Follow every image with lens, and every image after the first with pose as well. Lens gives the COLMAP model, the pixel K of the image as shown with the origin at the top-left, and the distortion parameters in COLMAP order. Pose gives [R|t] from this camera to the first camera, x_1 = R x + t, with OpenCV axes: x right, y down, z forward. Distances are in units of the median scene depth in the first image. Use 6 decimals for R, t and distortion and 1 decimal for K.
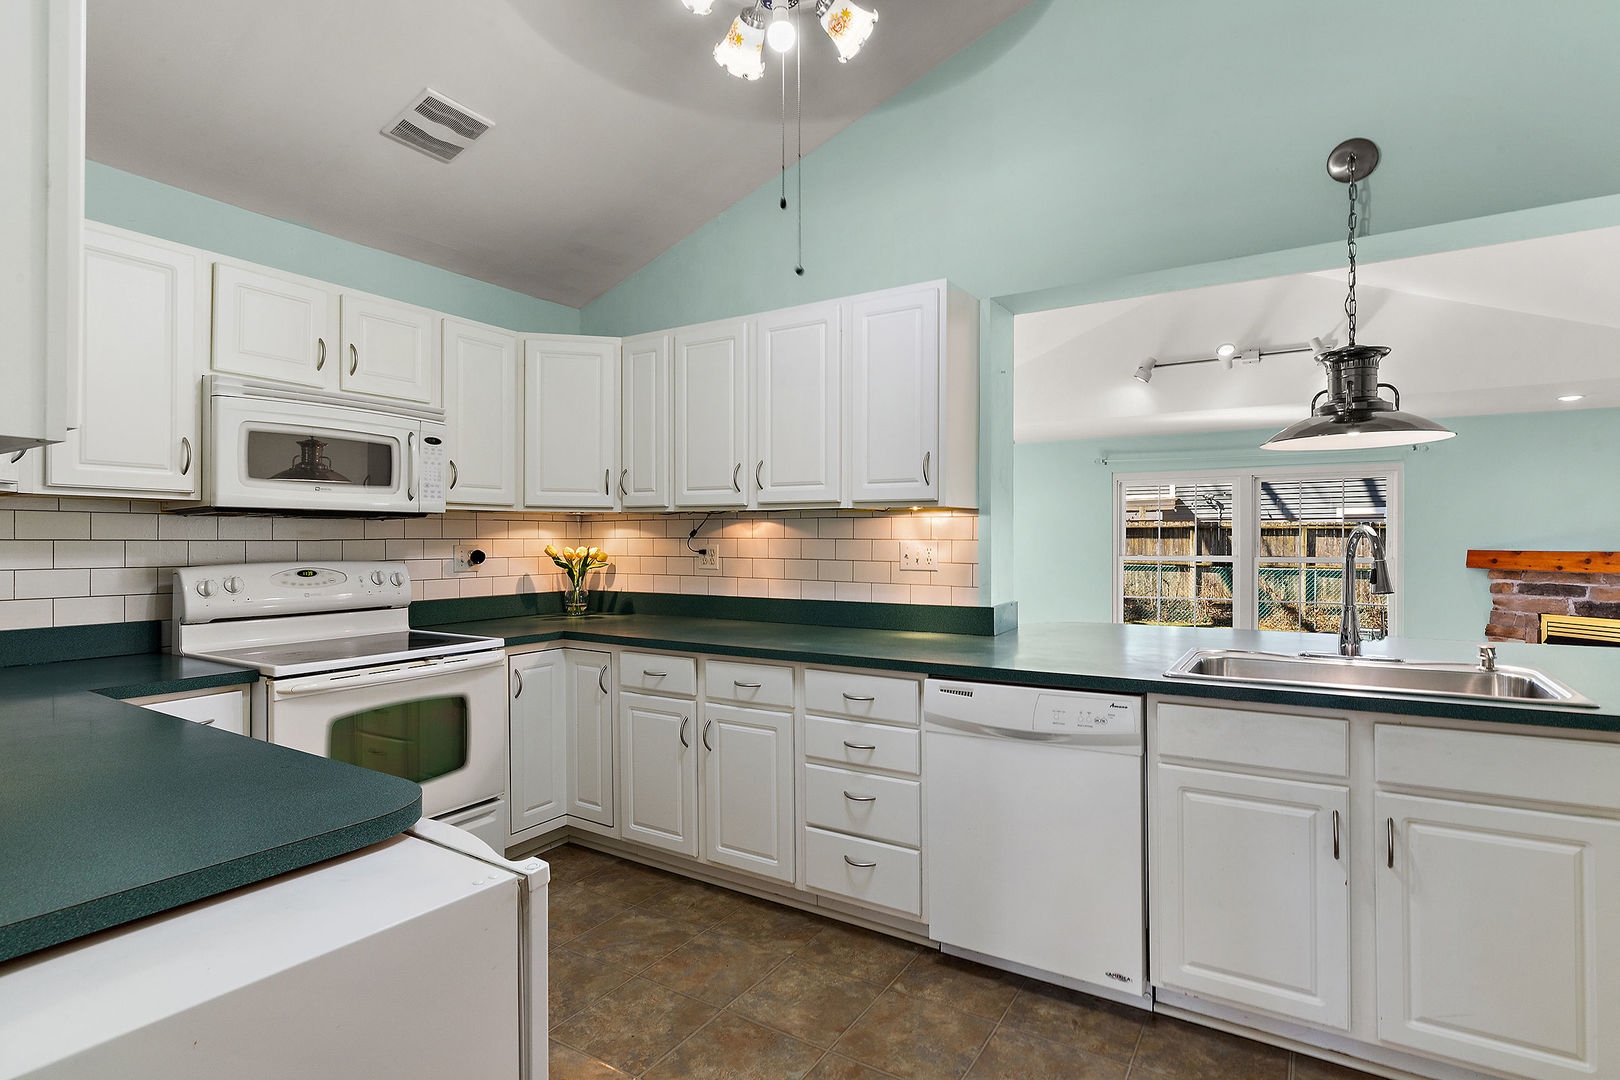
lens RADIAL K [[798.9, 0, 816.7], [0, 798.9, 542.2], [0, 0, 1]] dist [-0.004414, -0.000364]
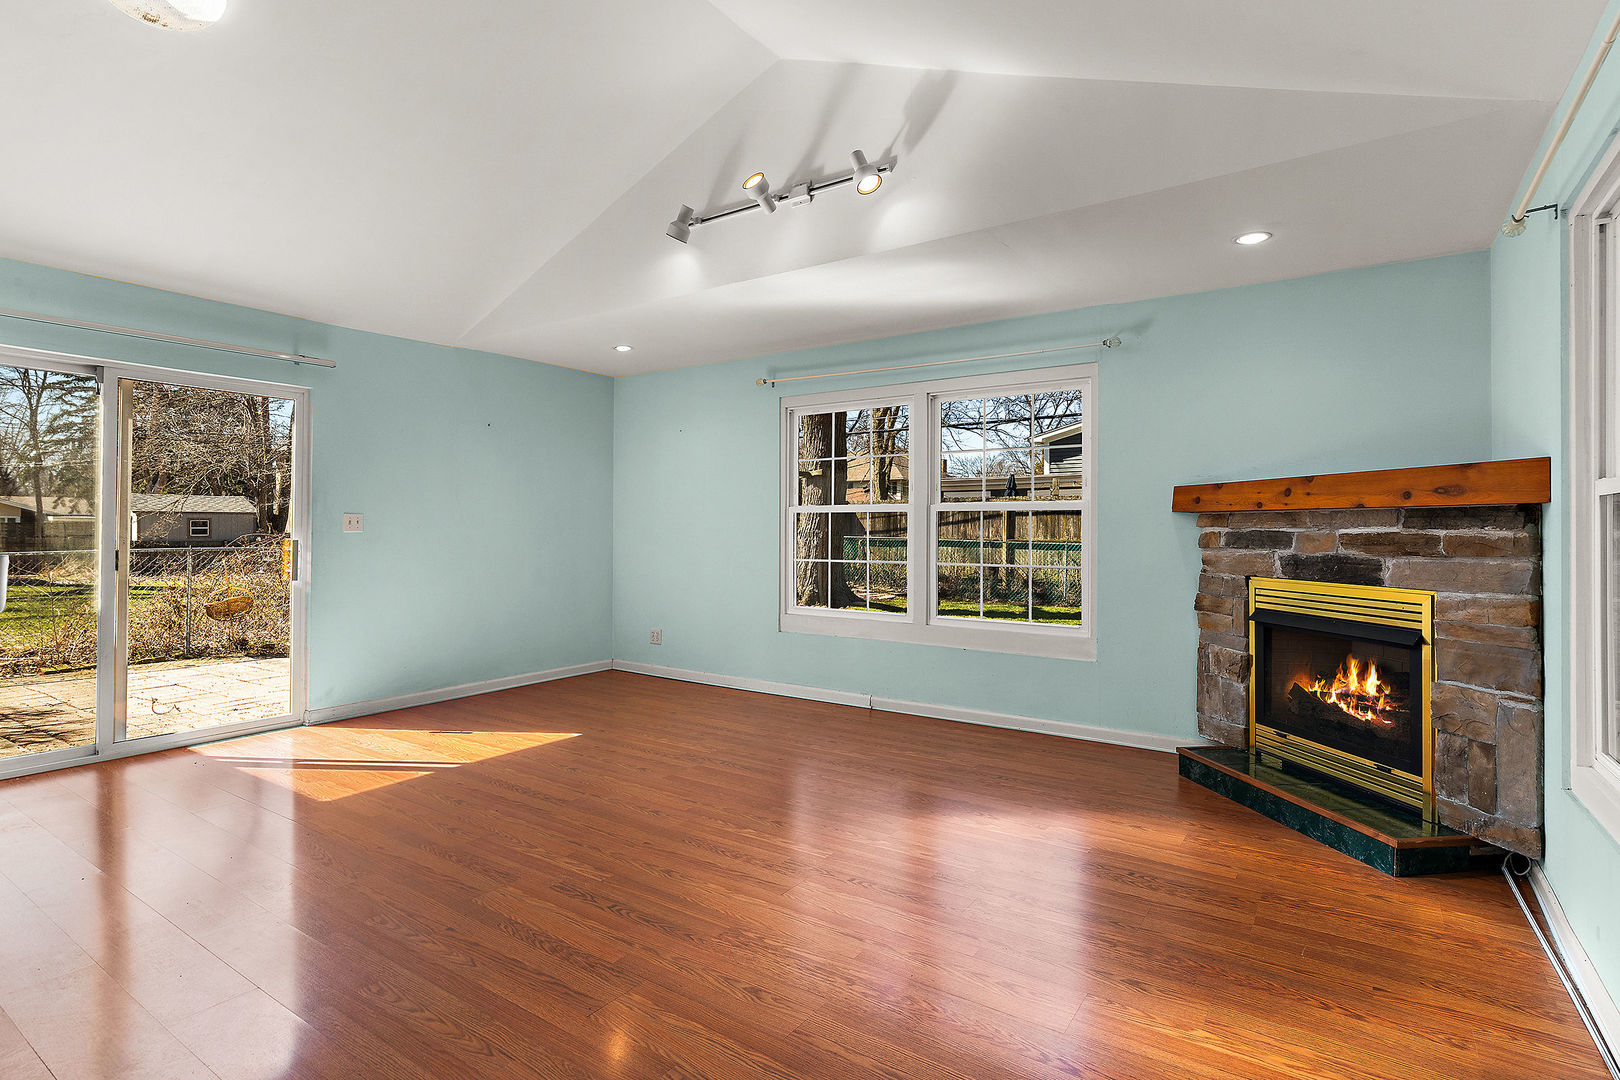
lens RADIAL K [[798.9, 0, 816.1], [0, 798.9, 526.1], [0, 0, 1]] dist [-0.004414, -0.000364]
pose [[0.999010, 0.005125, -0.044199, 1.063736], [-0.005436, 0.999961, -0.006899, 0.100142], [0.044162, 0.007132, 0.998999, 0.580276]]
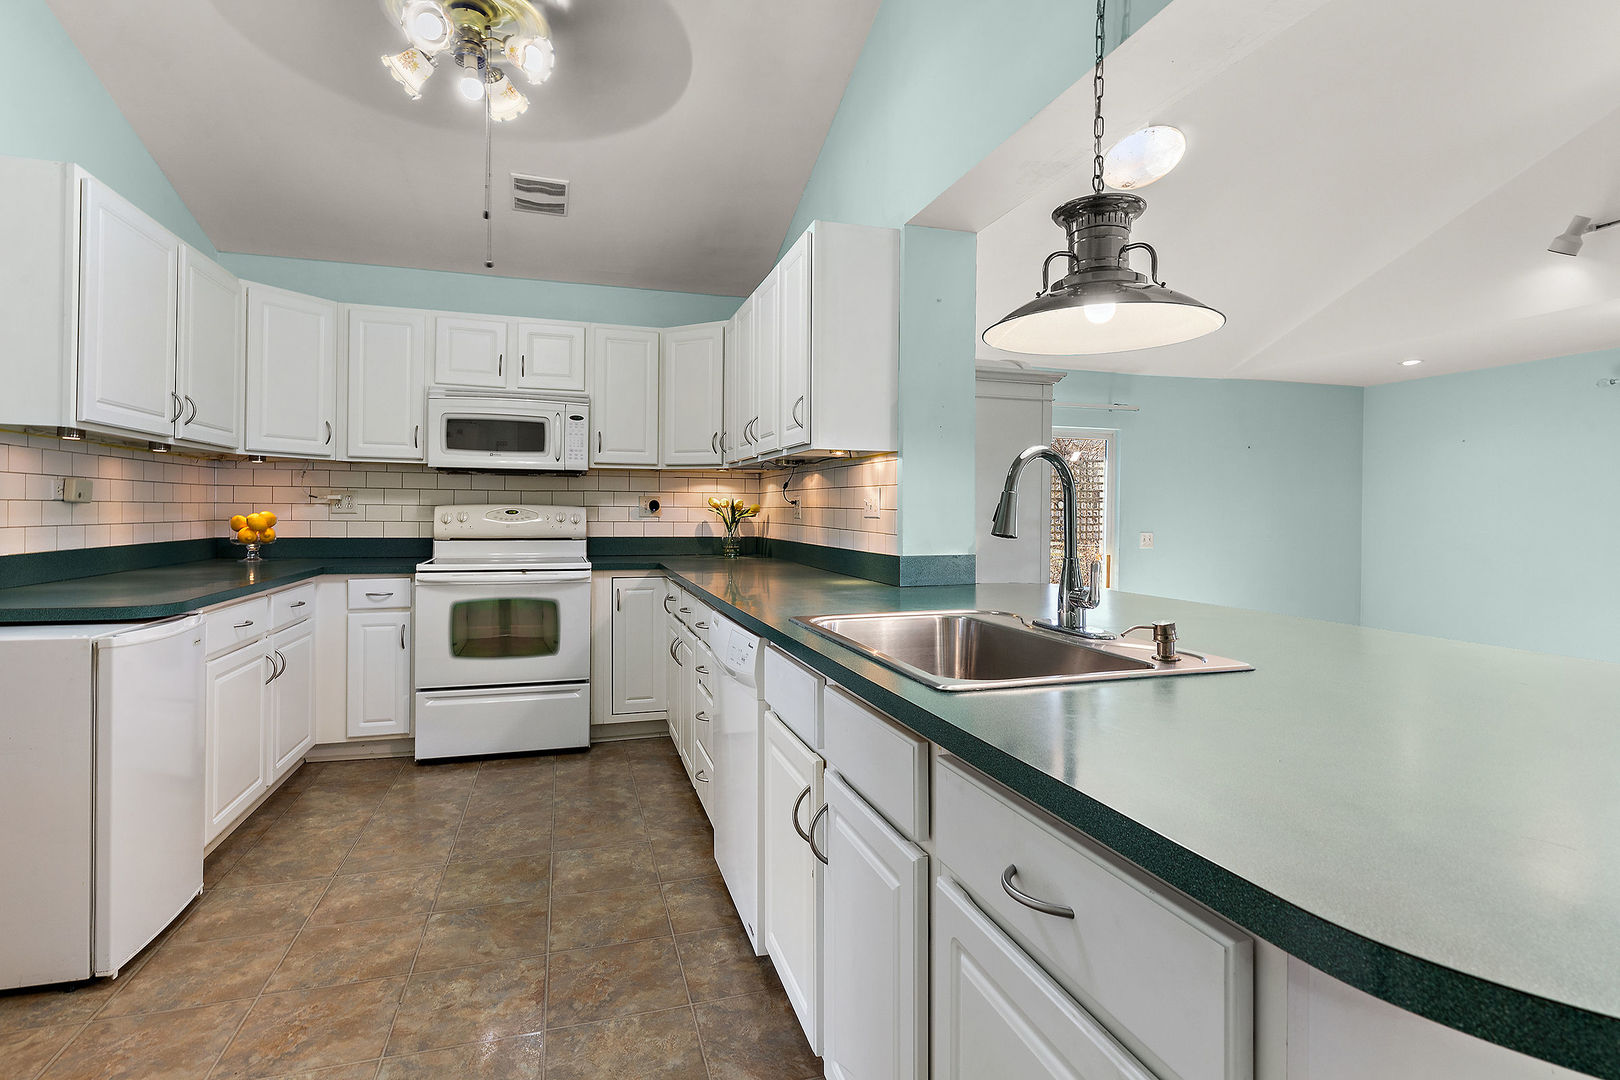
lens RADIAL K [[798.9, 0, 808.7], [0, 798.9, 510.8], [0, 0, 1]] dist [-0.004414, -0.000364]
pose [[0.760604, 0.009339, -0.649149, 0.685355], [-0.011811, 0.999930, 0.000547, 0.026383], [0.649109, 0.007251, 0.760661, 0.203174]]
